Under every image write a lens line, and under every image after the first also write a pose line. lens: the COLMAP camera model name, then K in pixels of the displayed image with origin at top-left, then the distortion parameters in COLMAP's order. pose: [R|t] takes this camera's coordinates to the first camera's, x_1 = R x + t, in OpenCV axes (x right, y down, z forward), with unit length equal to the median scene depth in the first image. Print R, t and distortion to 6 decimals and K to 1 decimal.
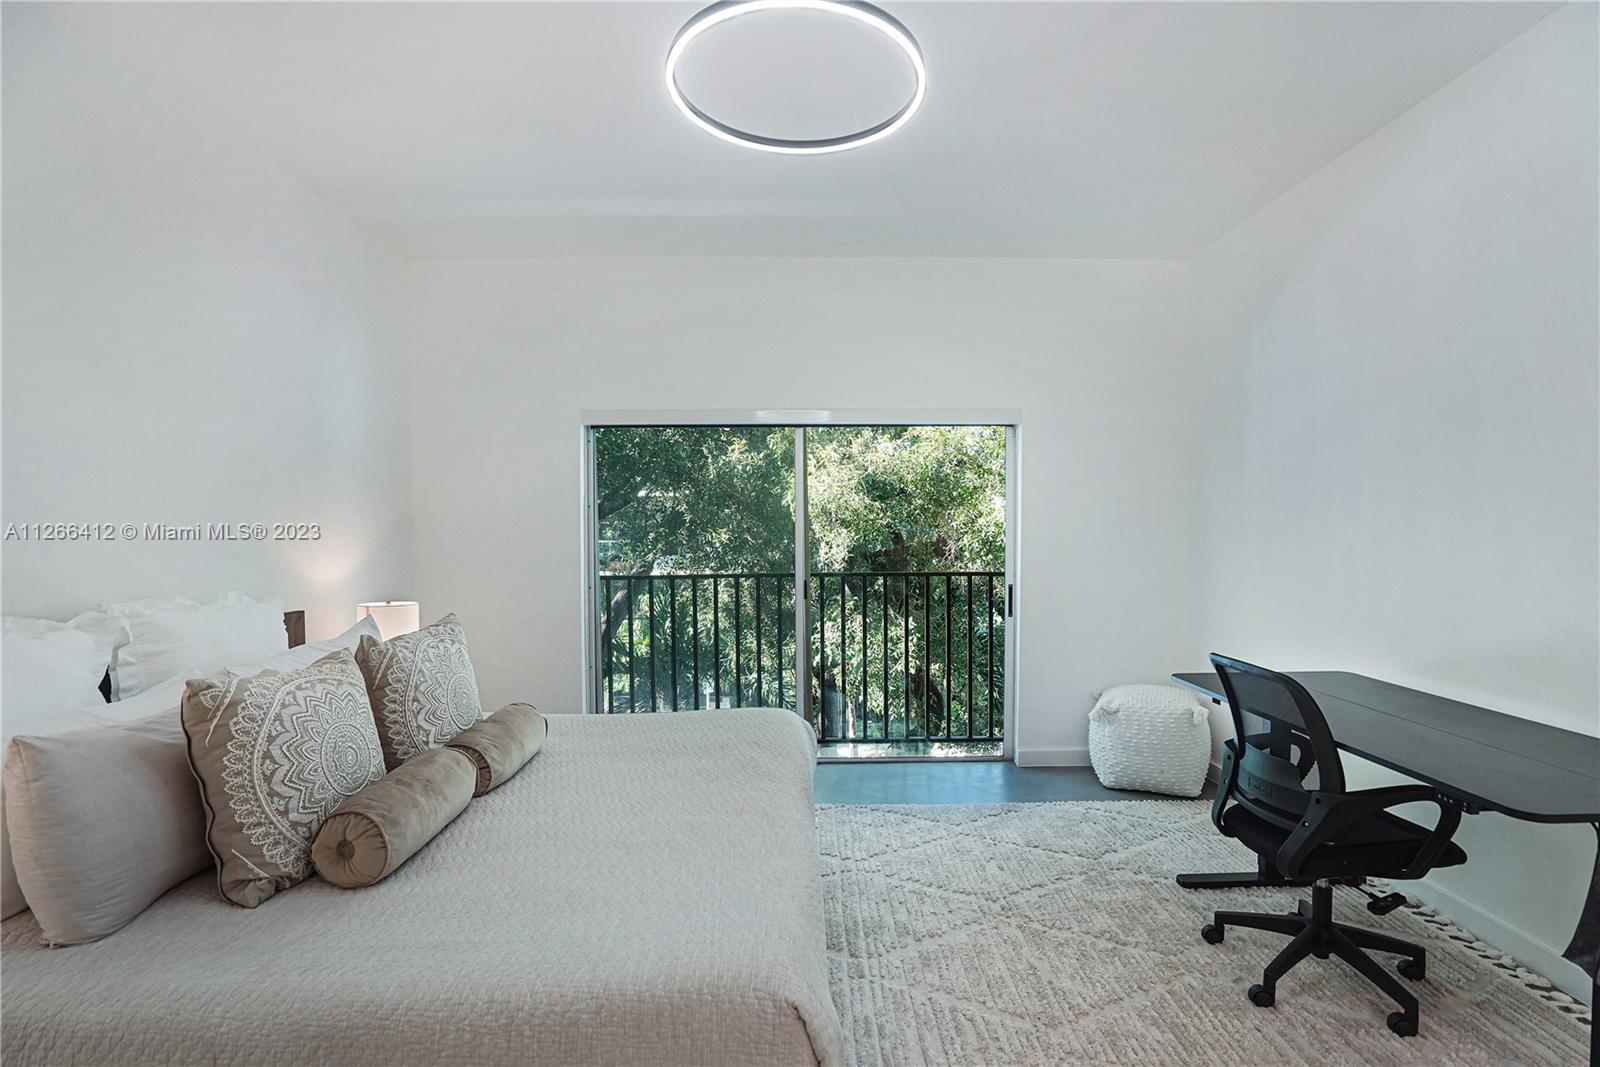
lens RADIAL K [[756.7, 0, 800.0], [0, 756.7, 533.5], [0, 0, 1]] dist [-0.049663, 0.017944]
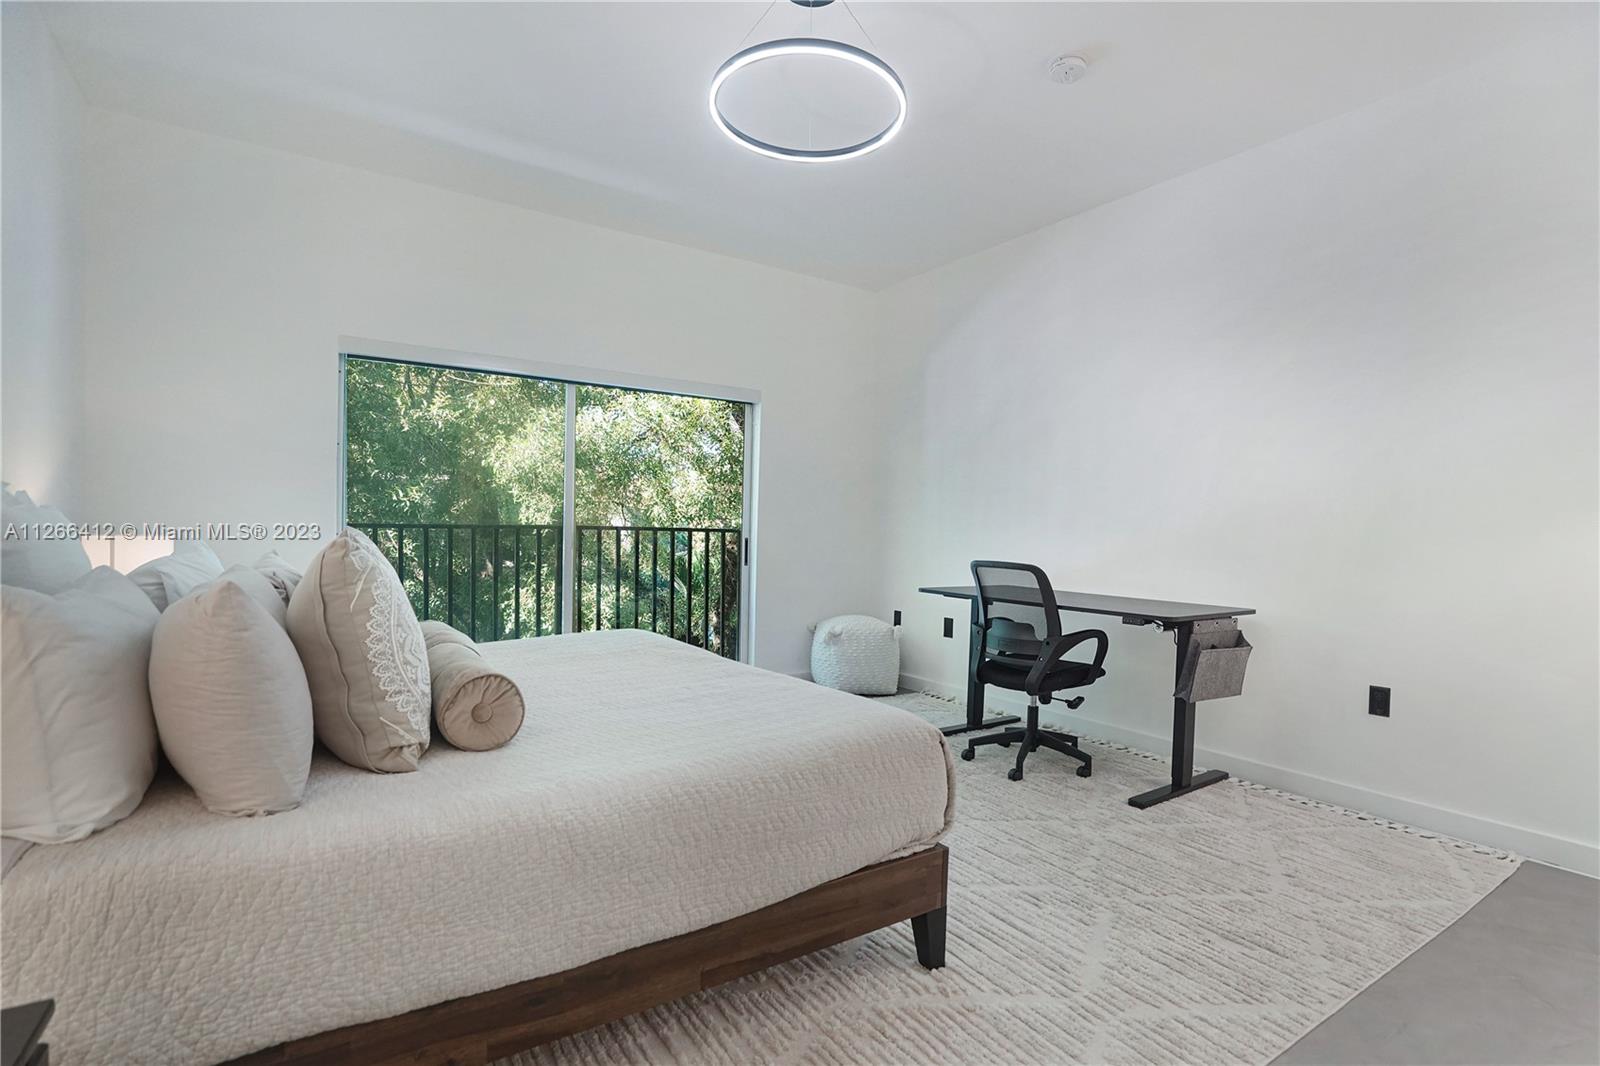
lens RADIAL K [[756.7, 0, 800.0], [0, 756.7, 533.0], [0, 0, 1]] dist [-0.049663, 0.017944]
pose [[0.840538, 0.020102, 0.541379, -0.601887], [-0.021208, 0.999766, -0.004195, 0.129861], [-0.541337, -0.007956, 0.840768, -0.078226]]
